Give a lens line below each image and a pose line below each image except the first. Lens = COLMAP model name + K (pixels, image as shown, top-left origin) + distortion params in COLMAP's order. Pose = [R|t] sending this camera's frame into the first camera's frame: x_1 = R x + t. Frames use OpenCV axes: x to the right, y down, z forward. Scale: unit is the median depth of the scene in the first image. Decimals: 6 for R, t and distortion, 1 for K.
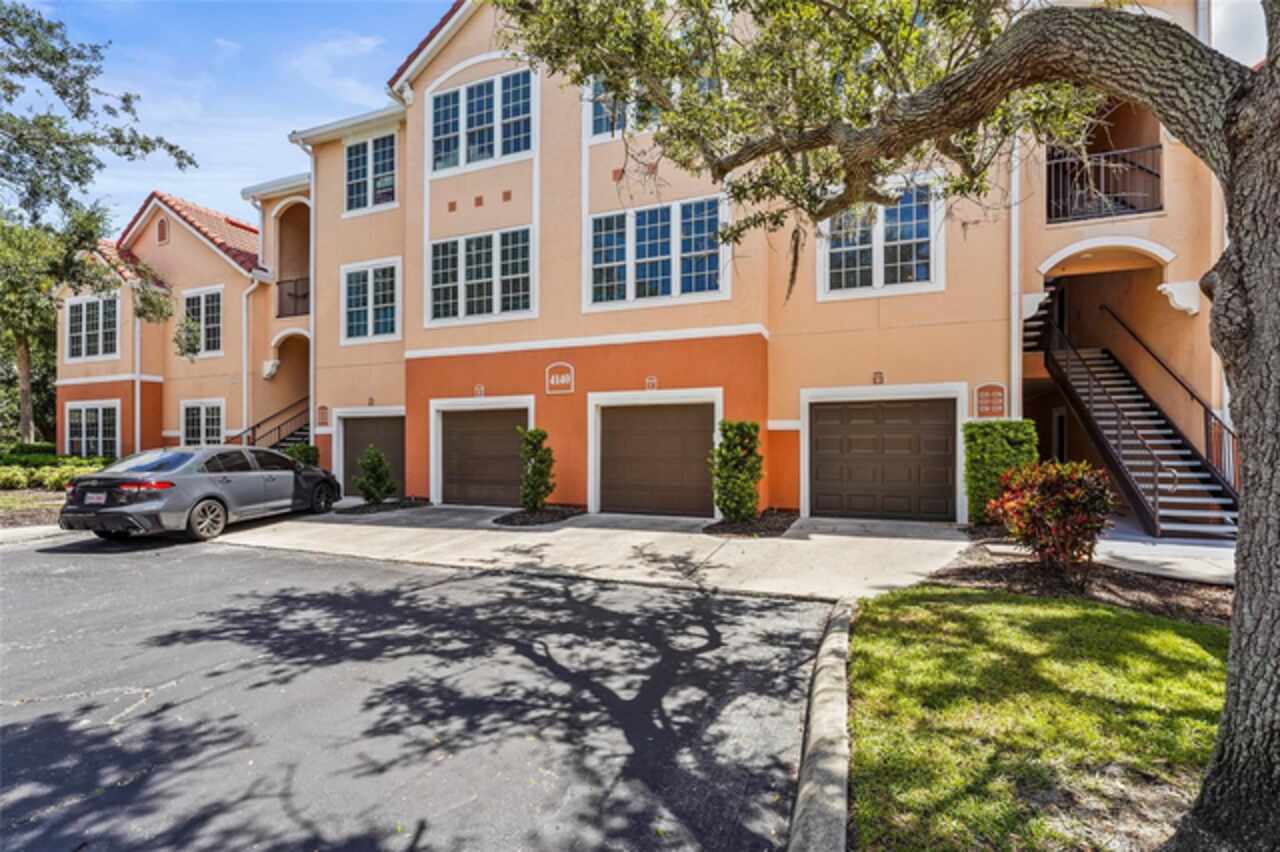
lens RADIAL K [[580.5, 0, 627.8], [0, 580.5, 449.3], [0, 0, 1]] dist [-0.003528, 0.000806]
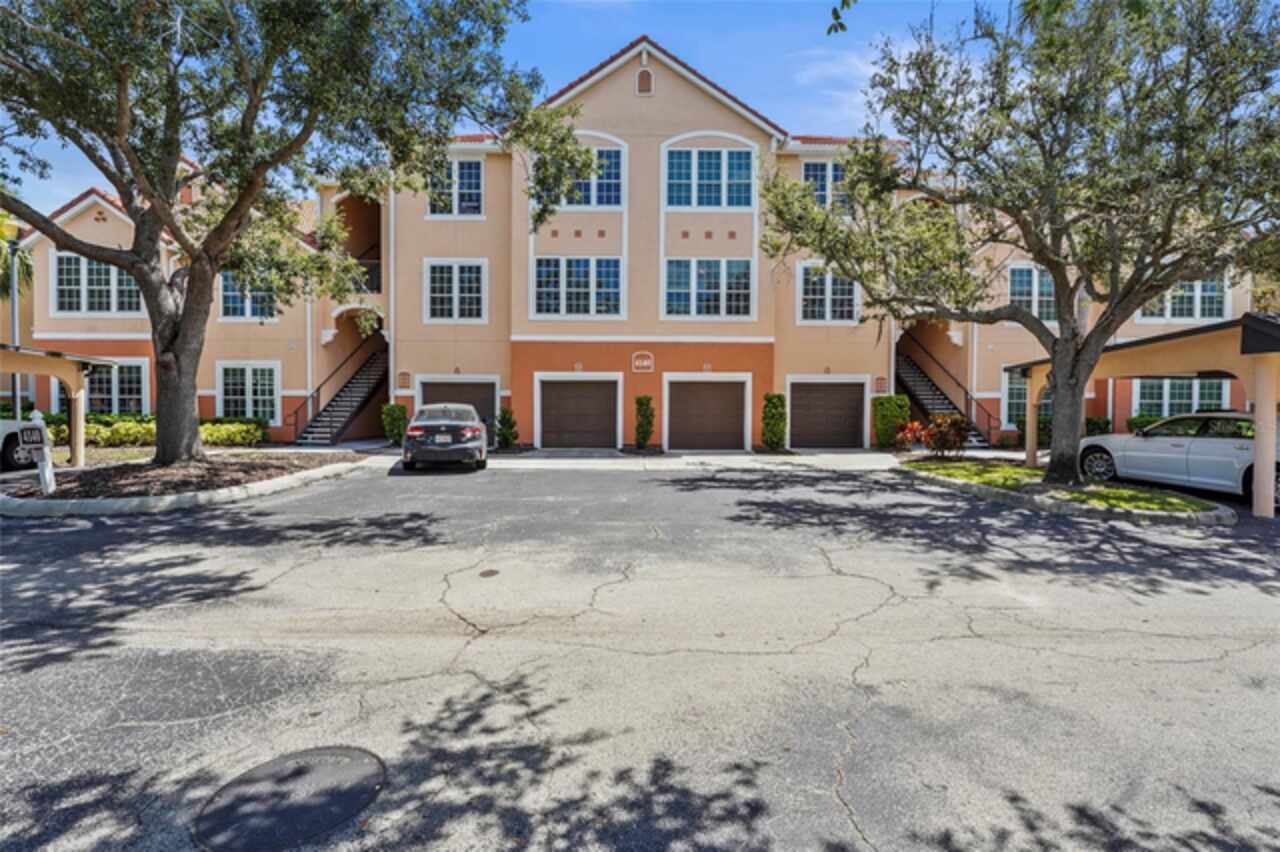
lens RADIAL K [[580.5, 0, 638.3], [0, 580.5, 424.7], [0, 0, 1]] dist [-0.003528, 0.000806]
pose [[0.927262, -0.003842, 0.374393, -0.676328], [-0.003847, 0.999797, 0.019786, 0.010881], [-0.374393, -0.019787, 0.927059, -0.391515]]
